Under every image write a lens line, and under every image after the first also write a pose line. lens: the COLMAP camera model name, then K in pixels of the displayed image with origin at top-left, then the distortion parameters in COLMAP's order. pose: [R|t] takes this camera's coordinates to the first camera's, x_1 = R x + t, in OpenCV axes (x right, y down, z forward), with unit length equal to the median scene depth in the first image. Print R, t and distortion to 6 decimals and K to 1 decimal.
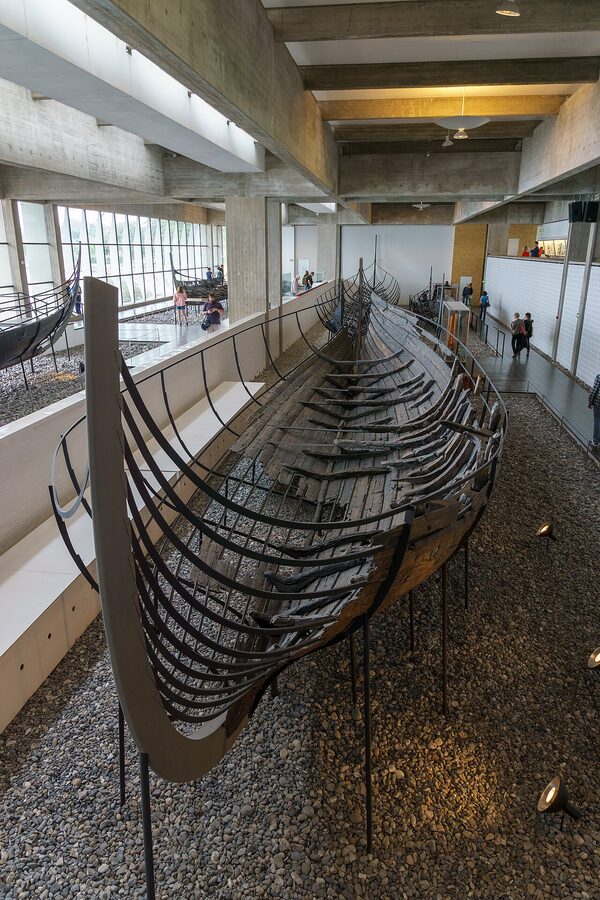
lens RADIAL K [[613.9, 0, 300.0], [0, 613.9, 450.0], [0, 0, 1]] dist [-0.002038, -0.002351]
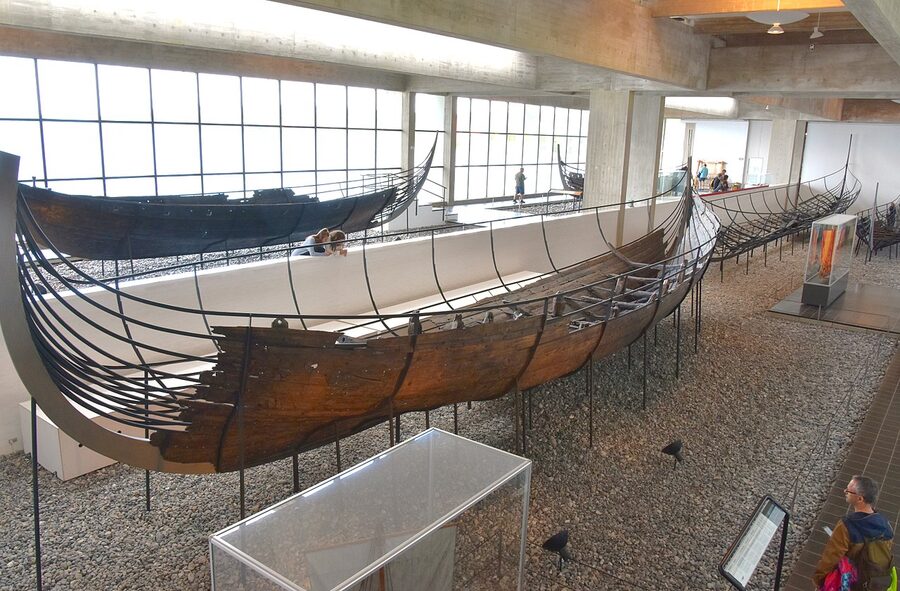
lens RADIAL K [[704.7, 0, 450.0], [0, 704.7, 295.5], [0, 0, 1]] dist [-0.042996, 0.003589]
pose [[0.879673, 0.133670, -0.456407, 0.249570], [-0.177933, 0.982493, -0.055199, 0.010491], [0.441039, 0.129767, 0.888057, -0.051450]]
